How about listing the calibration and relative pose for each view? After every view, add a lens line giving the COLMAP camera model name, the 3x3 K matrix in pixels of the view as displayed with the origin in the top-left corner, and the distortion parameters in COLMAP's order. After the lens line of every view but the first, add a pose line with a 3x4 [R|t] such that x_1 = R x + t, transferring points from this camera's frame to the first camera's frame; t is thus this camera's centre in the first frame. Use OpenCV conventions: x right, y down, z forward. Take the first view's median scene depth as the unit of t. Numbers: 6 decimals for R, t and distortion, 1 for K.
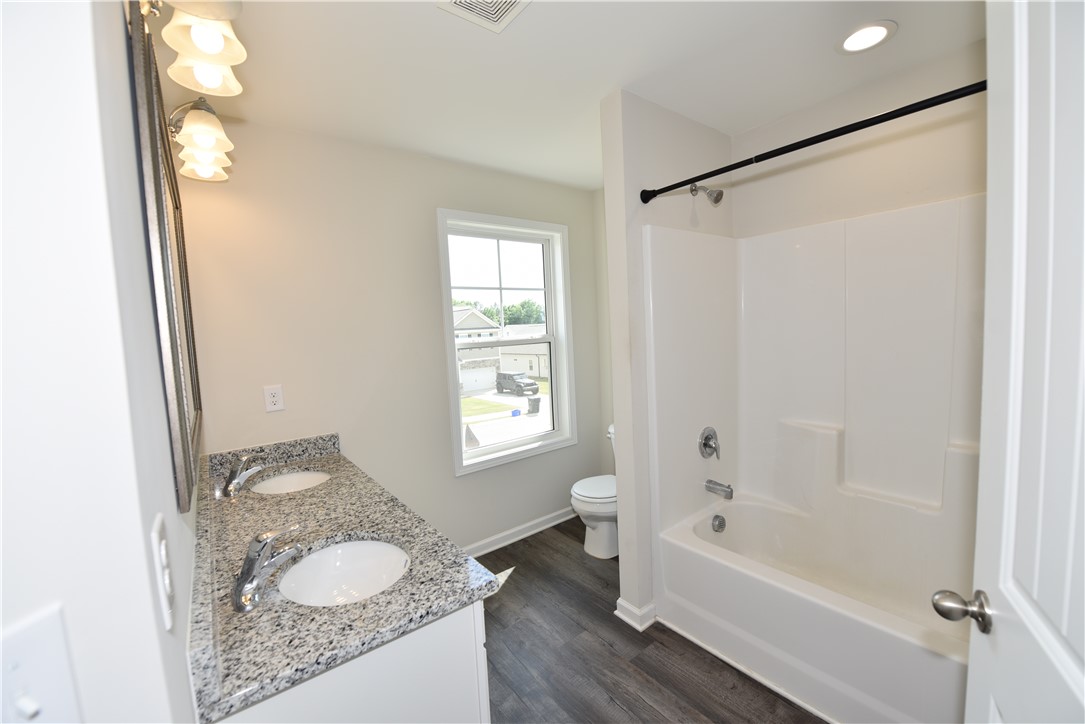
lens RADIAL K [[431.0, 0, 549.0], [0, 431.0, 373.2], [0, 0, 1]] dist [-0.017523, -0.001677]
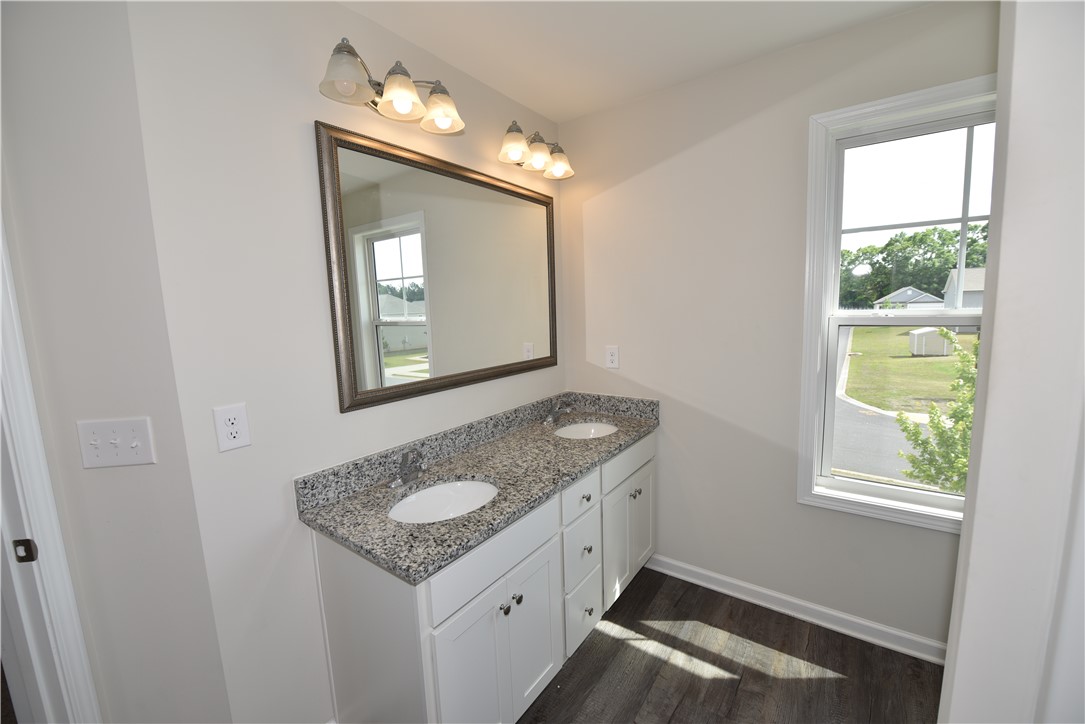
lens RADIAL K [[431.0, 0, 539.3], [0, 431.0, 364.1], [0, 0, 1]] dist [-0.017523, -0.001677]
pose [[0.264302, 0.168473, -0.949611, 0.519750], [-0.073944, 0.985266, 0.154218, -0.110085], [0.961601, 0.029458, 0.272865, 0.629228]]
